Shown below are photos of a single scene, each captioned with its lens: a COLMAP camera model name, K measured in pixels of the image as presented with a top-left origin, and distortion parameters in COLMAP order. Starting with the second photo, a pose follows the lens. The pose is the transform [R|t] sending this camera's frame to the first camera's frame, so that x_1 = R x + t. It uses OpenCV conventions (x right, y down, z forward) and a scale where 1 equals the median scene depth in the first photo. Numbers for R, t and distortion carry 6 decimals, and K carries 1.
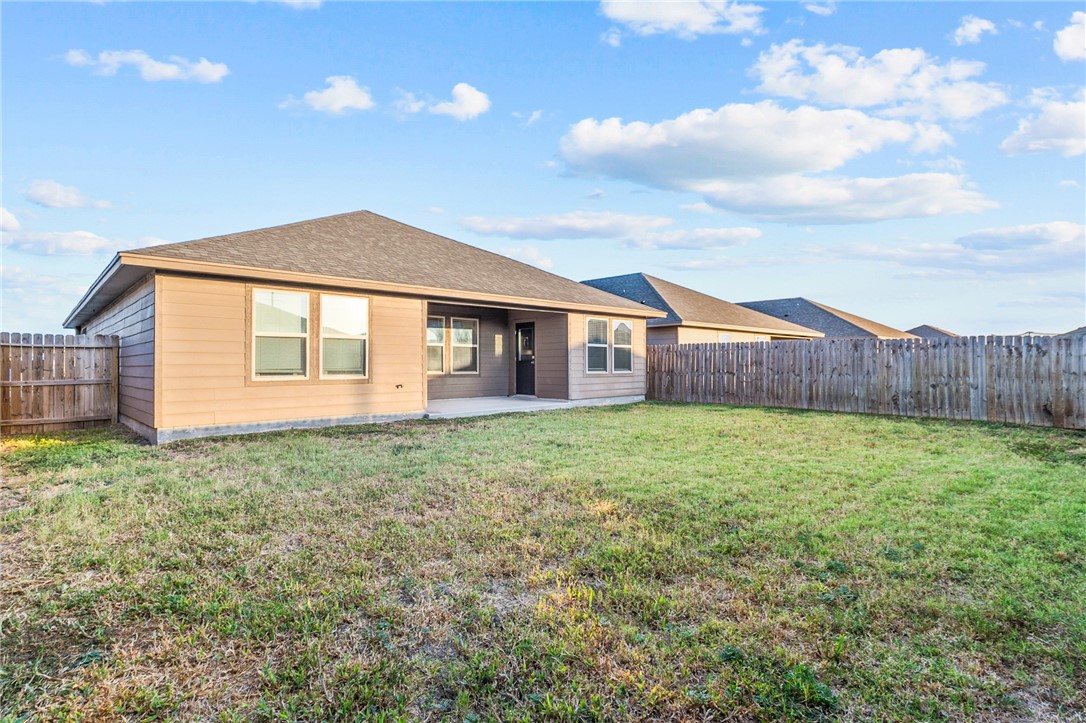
lens RADIAL K [[527.0, 0, 535.3], [0, 527.0, 361.1], [0, 0, 1]] dist [0.021674, 0.000097]
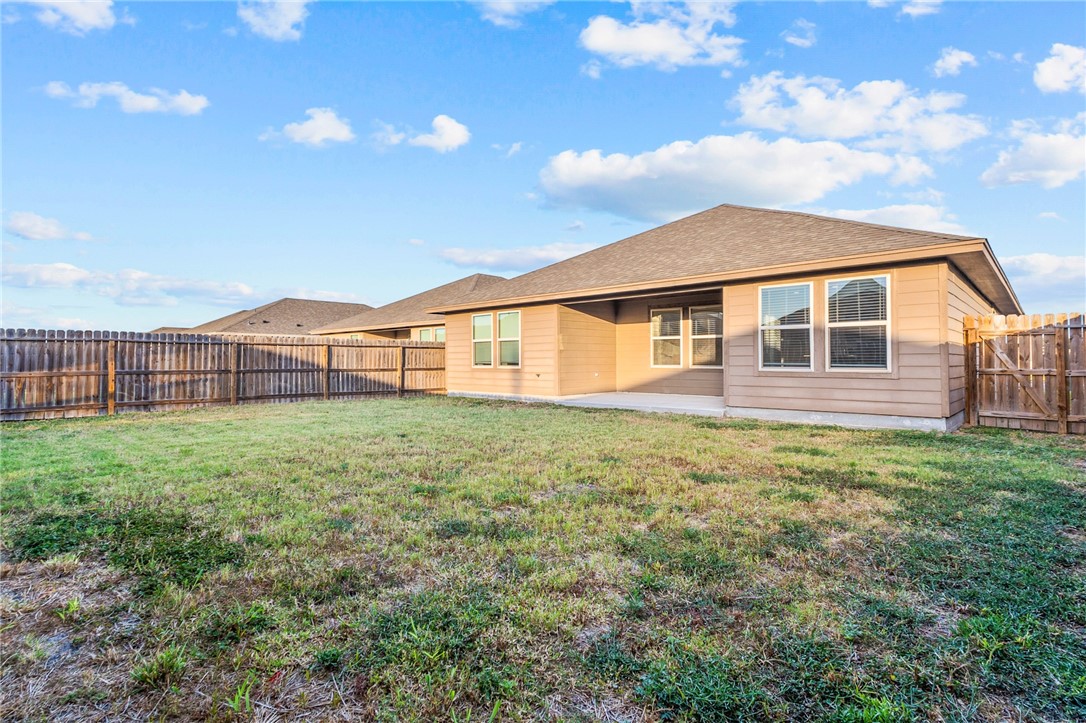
lens RADIAL K [[527.0, 0, 535.3], [0, 527.0, 361.1], [0, 0, 1]] dist [0.021674, 0.000097]
pose [[0.057197, 0.000328, -0.998363, 0.757477], [0.007146, 0.999974, 0.000738, 0.008944], [0.998337, -0.007176, 0.057193, 0.678272]]
